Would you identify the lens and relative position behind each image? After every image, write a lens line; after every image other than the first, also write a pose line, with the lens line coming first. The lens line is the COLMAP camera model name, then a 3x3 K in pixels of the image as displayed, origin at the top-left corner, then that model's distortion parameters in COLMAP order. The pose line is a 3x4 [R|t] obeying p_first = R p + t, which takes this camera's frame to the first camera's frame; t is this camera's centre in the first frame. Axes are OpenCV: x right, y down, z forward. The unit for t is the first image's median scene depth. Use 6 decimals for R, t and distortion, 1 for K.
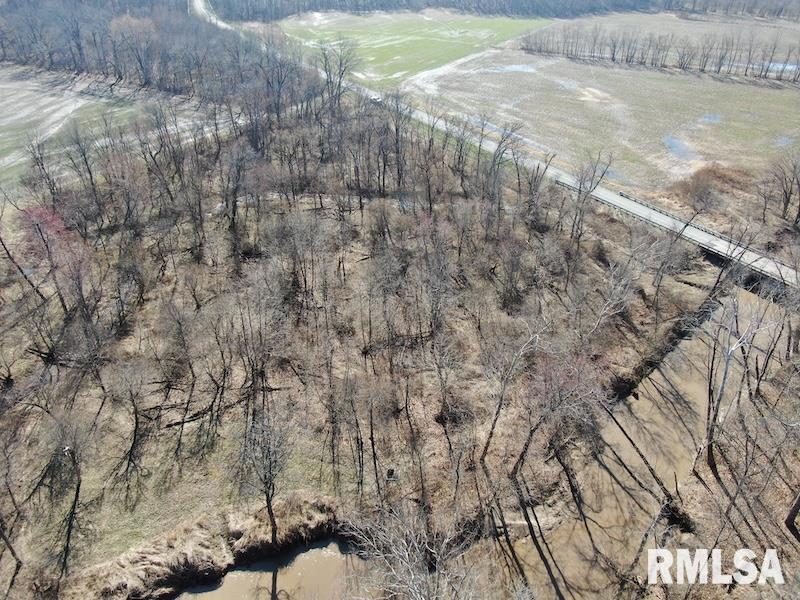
lens RADIAL K [[568.8, 0, 400.0], [0, 568.8, 300.0], [0, 0, 1]] dist [-0.009591, 0.002560]
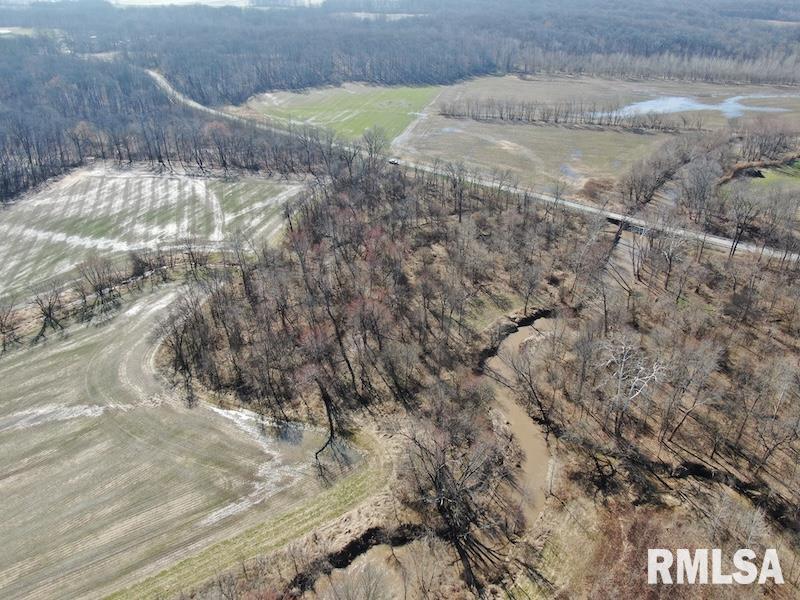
lens RADIAL K [[568.8, 0, 400.0], [0, 568.8, 300.0], [0, 0, 1]] dist [-0.009591, 0.002560]
pose [[0.955136, -0.157946, 0.250538, -0.419760], [0.171480, 0.984635, -0.033003, 0.081084], [-0.241475, 0.074484, 0.967544, -0.467924]]
